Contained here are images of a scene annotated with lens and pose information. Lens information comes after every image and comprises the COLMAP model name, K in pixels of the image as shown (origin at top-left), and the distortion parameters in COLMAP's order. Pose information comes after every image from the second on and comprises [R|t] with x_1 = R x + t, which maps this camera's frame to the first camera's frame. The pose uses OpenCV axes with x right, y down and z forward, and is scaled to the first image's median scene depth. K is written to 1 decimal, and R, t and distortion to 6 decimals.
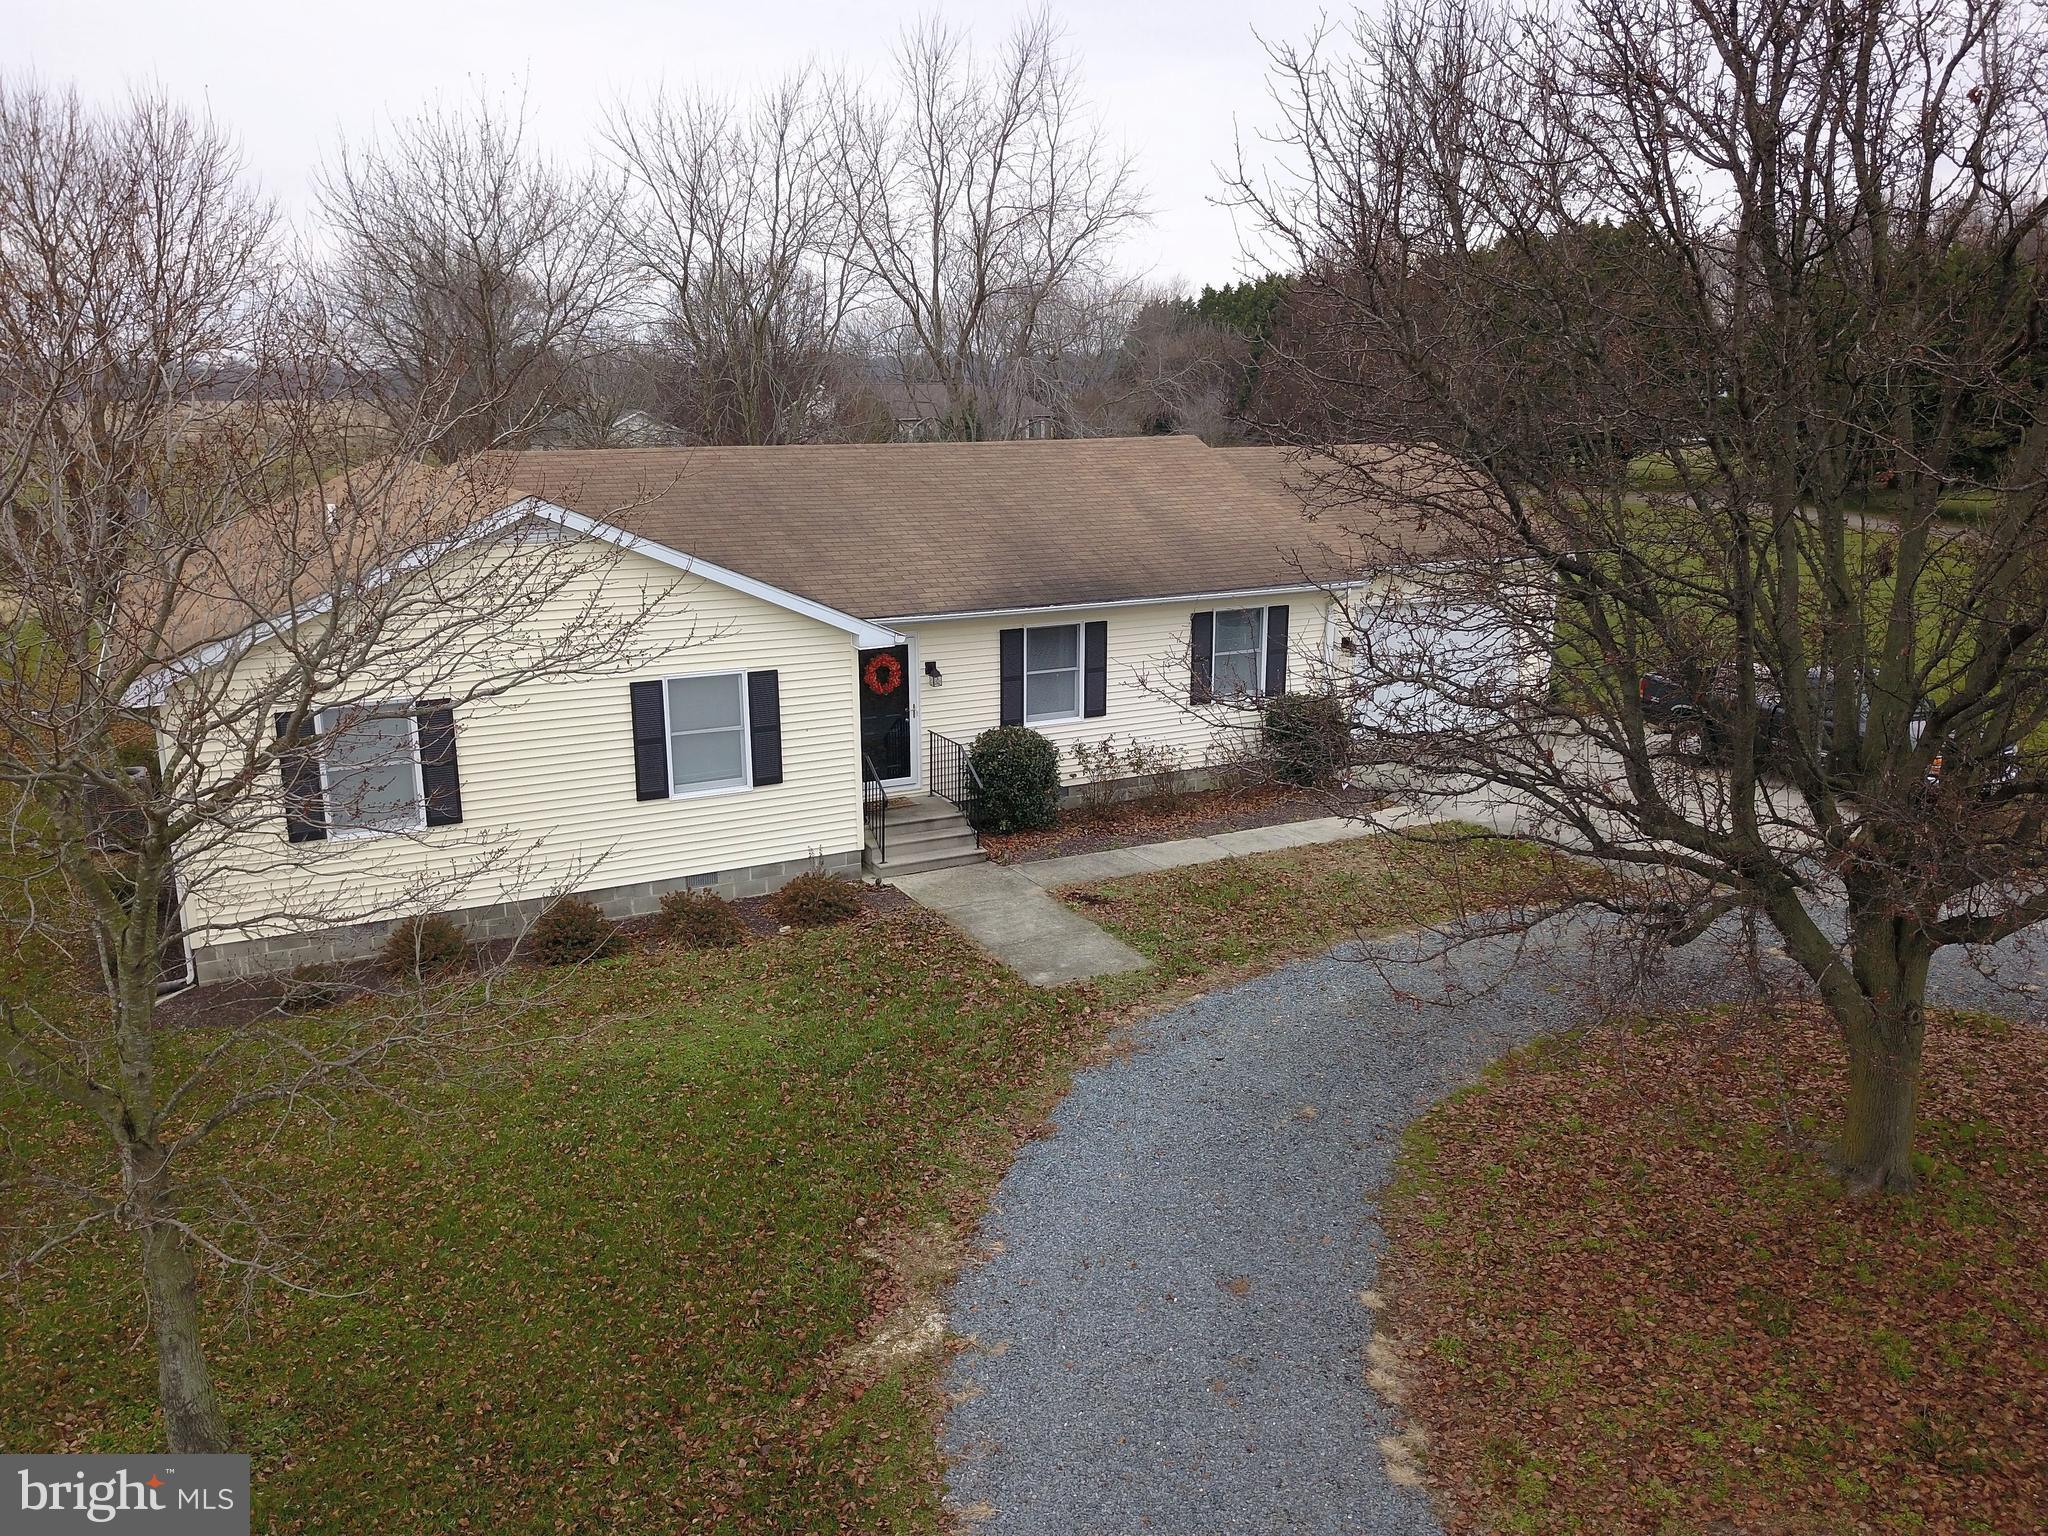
lens RADIAL K [[1634.3, 0, 1030.8], [0, 1634.3, 764.2], [0, 0, 1]] dist [0.008410, -0.001862]
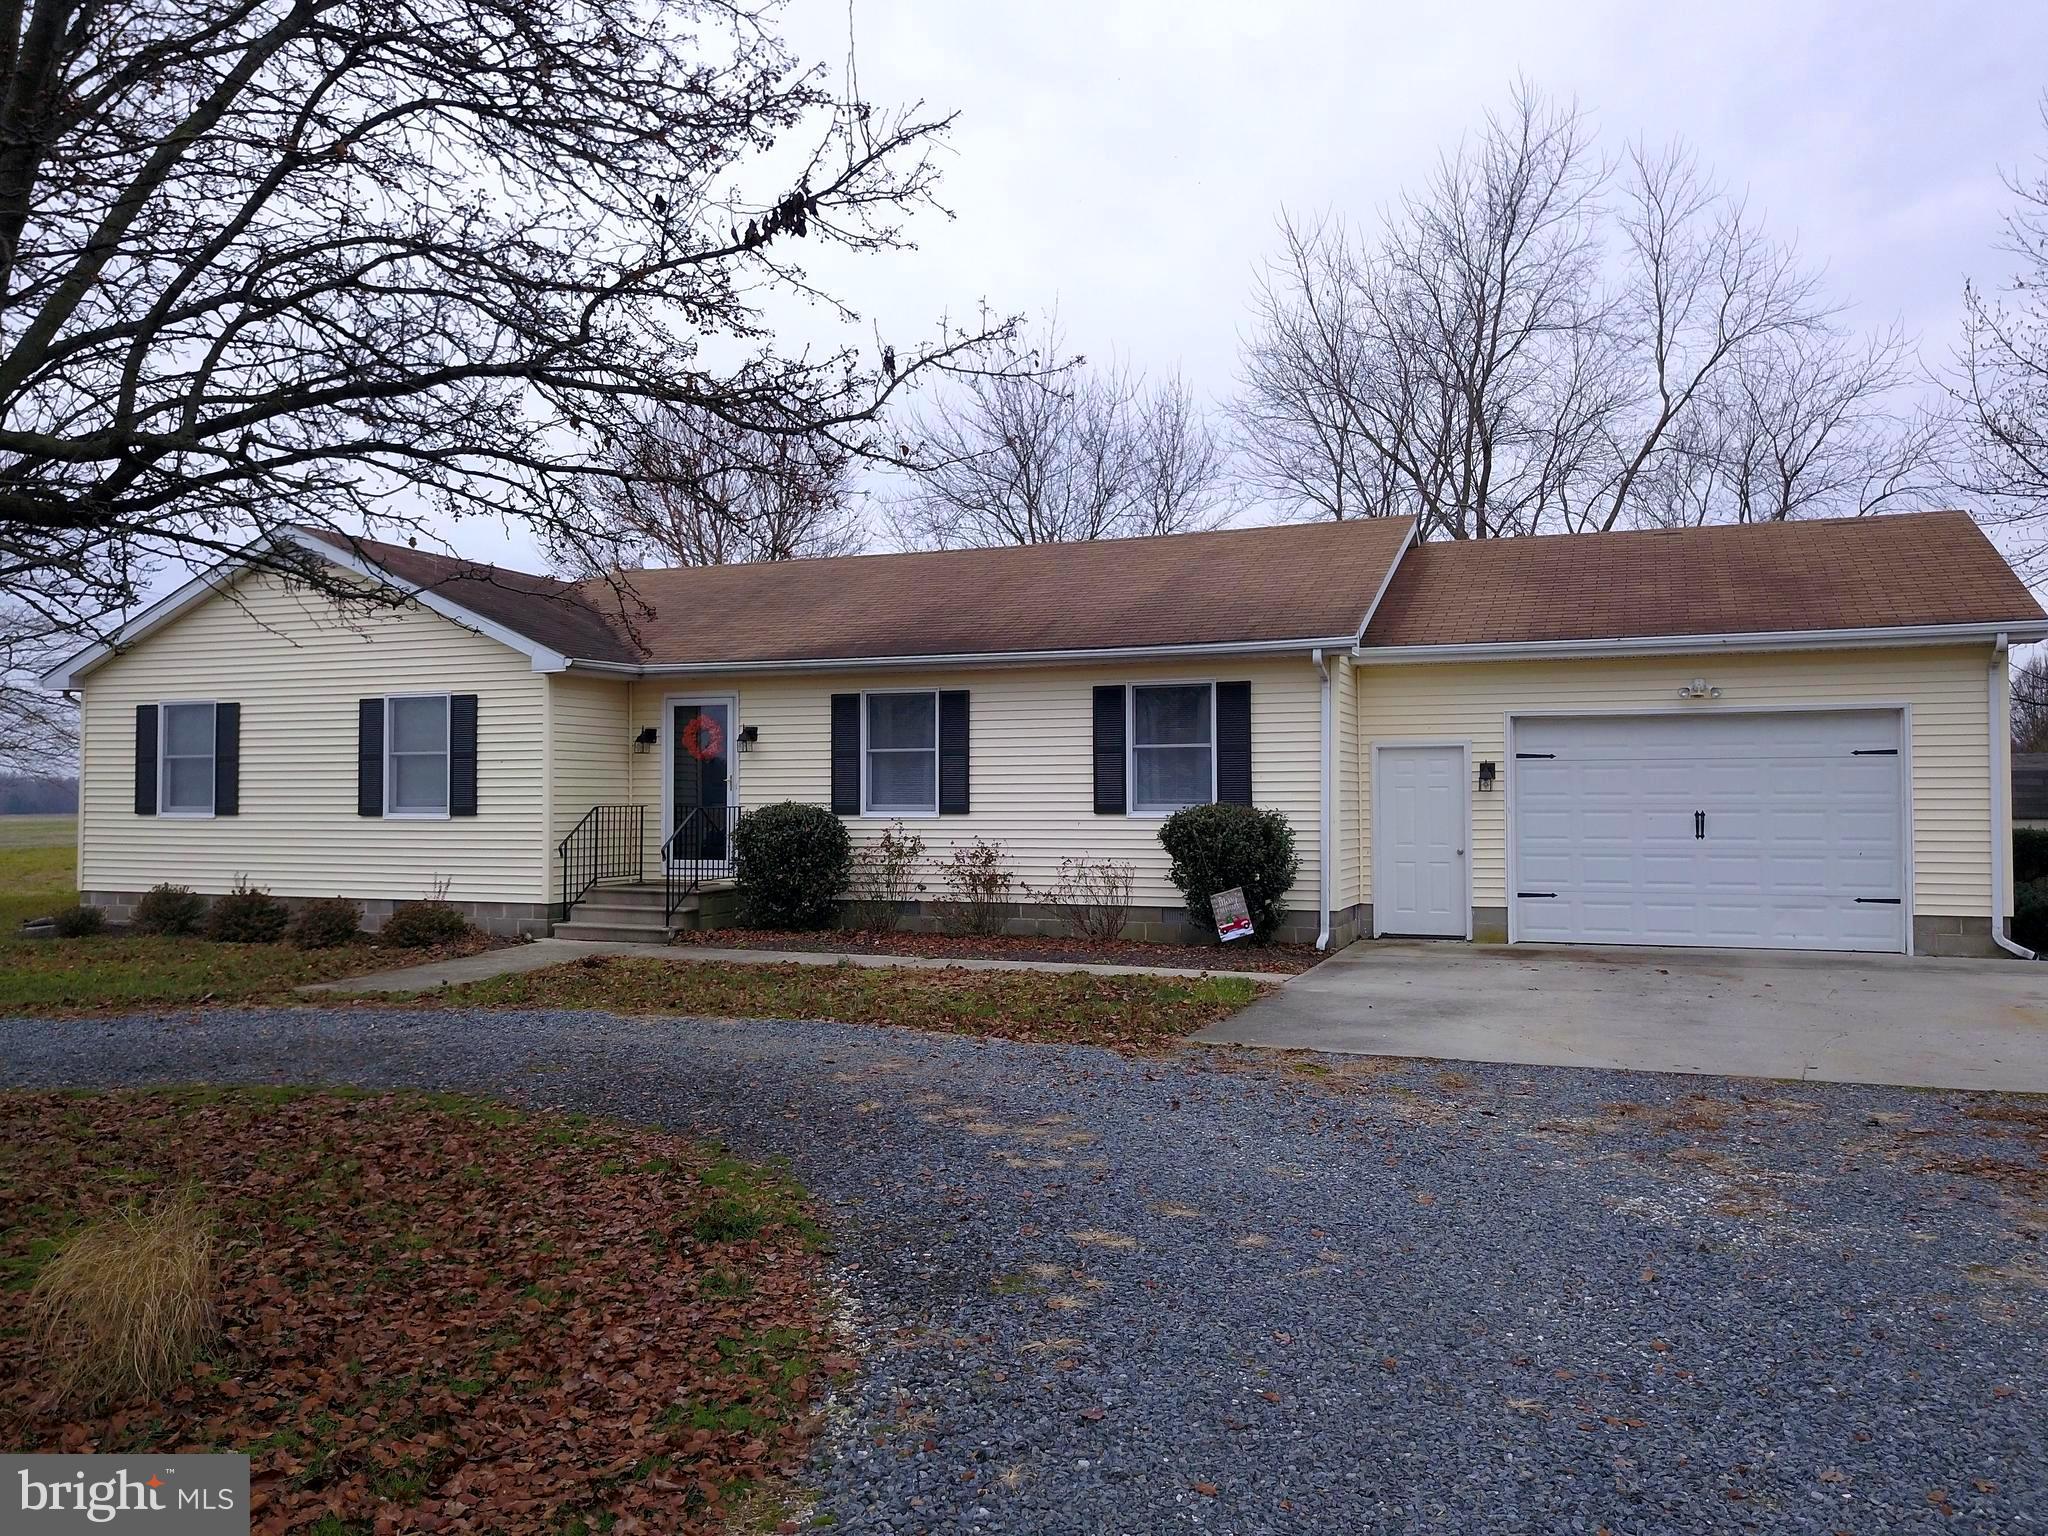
lens RADIAL K [[1634.3, 0, 990.4], [0, 1634.3, 802.8], [0, 0, 1]] dist [0.008410, -0.001862]
pose [[0.628047, 0.004781, -0.778161, 0.871690], [-0.178079, 0.974328, -0.137740, 0.092161], [0.757526, 0.225081, 0.612775, 0.718142]]
